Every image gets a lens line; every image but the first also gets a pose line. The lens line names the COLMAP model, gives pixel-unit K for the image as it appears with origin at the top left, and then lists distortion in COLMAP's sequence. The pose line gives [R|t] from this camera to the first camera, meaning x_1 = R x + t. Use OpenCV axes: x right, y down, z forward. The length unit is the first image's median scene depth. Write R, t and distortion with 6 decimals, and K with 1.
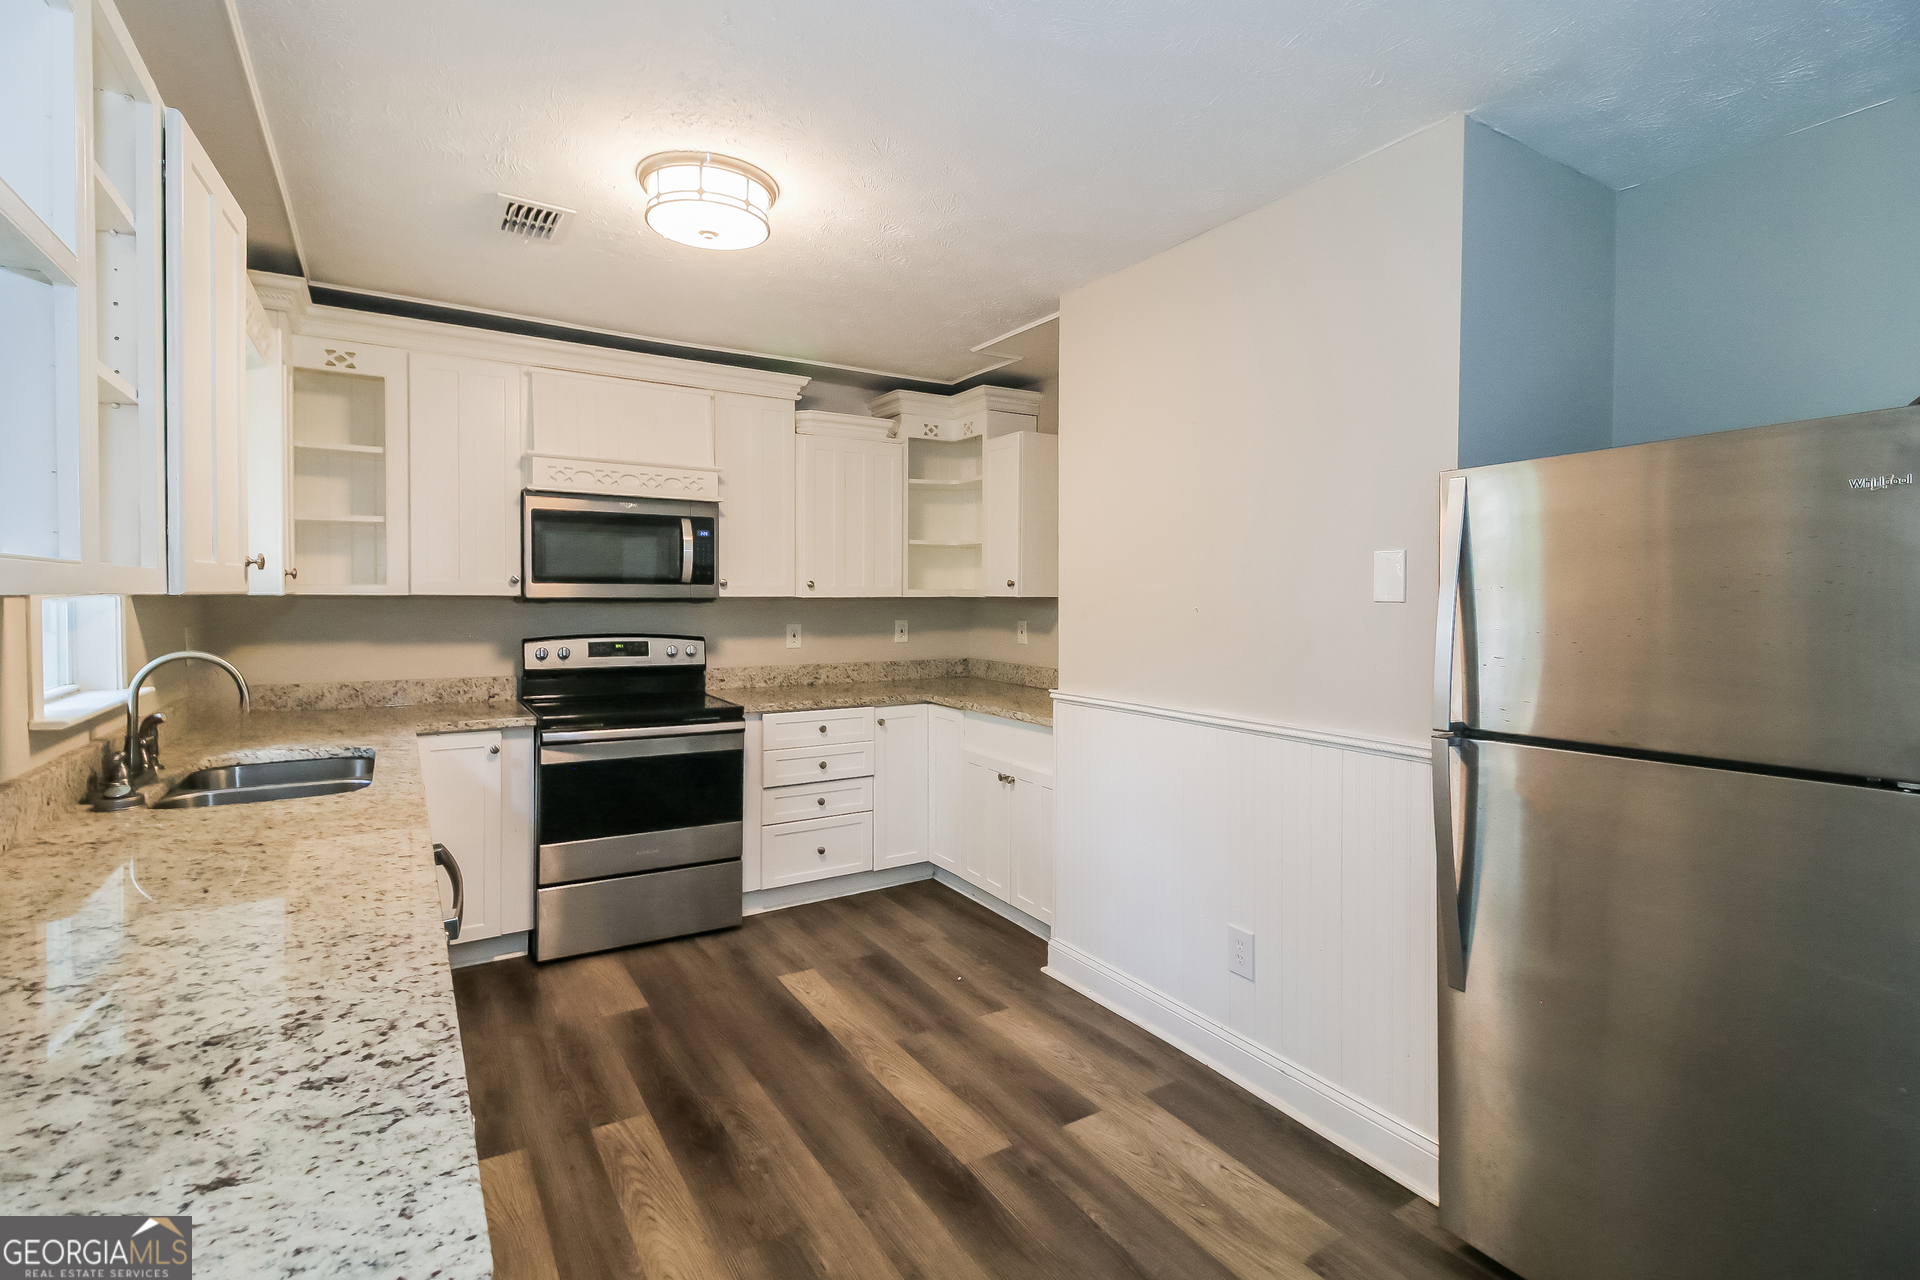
lens RADIAL K [[904.8, 0, 957.7], [0, 904.8, 621.5], [0, 0, 1]] dist [0.012930, -0.002981]
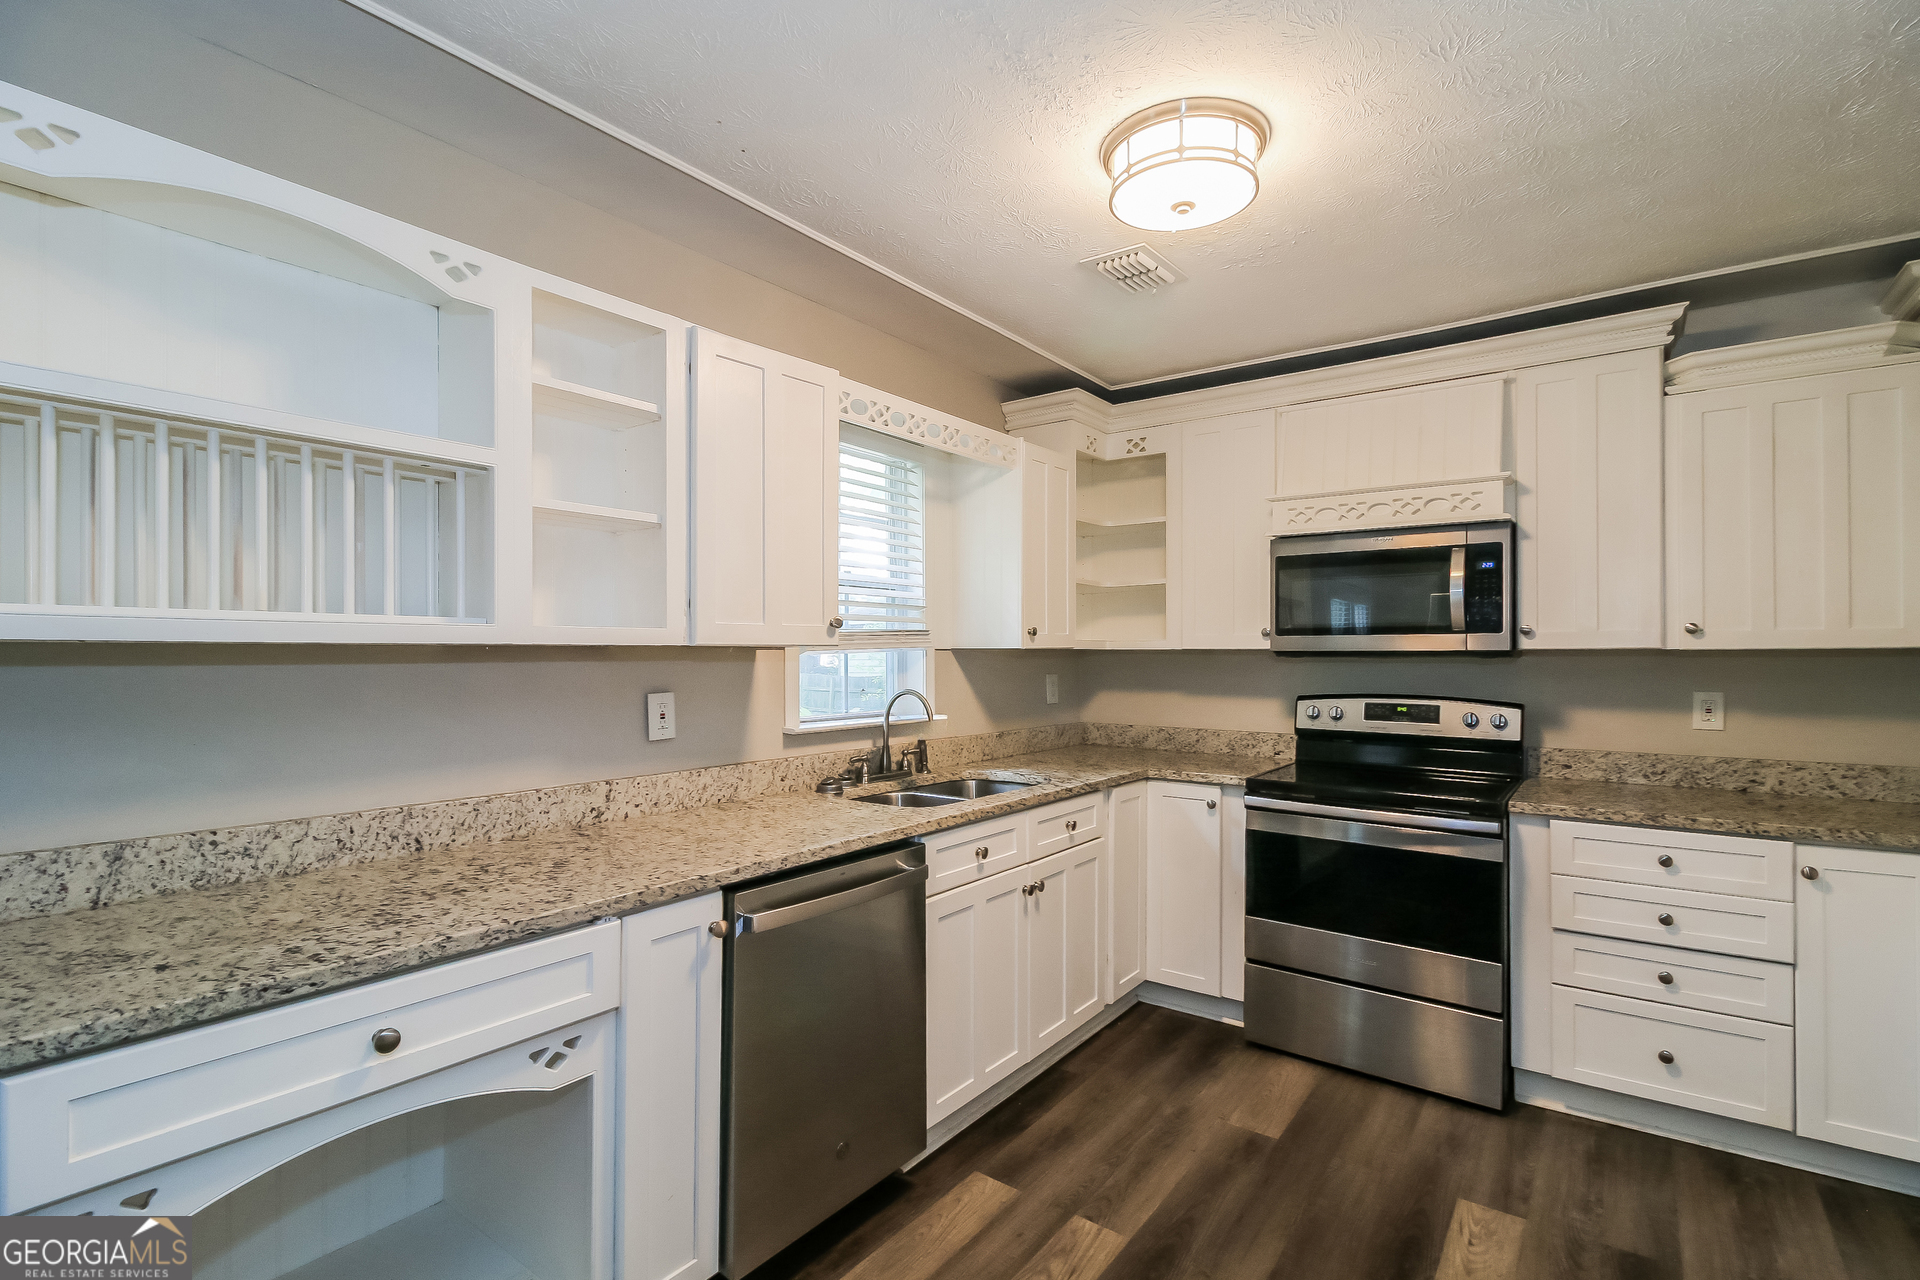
lens RADIAL K [[904.8, 0, 956.7], [0, 904.8, 650.5], [0, 0, 1]] dist [0.012930, -0.002981]
pose [[0.364980, -0.004986, -0.931002, 0.264950], [-0.024265, 0.999595, -0.014867, -0.004725], [0.930699, 0.028017, 0.364711, 0.324494]]
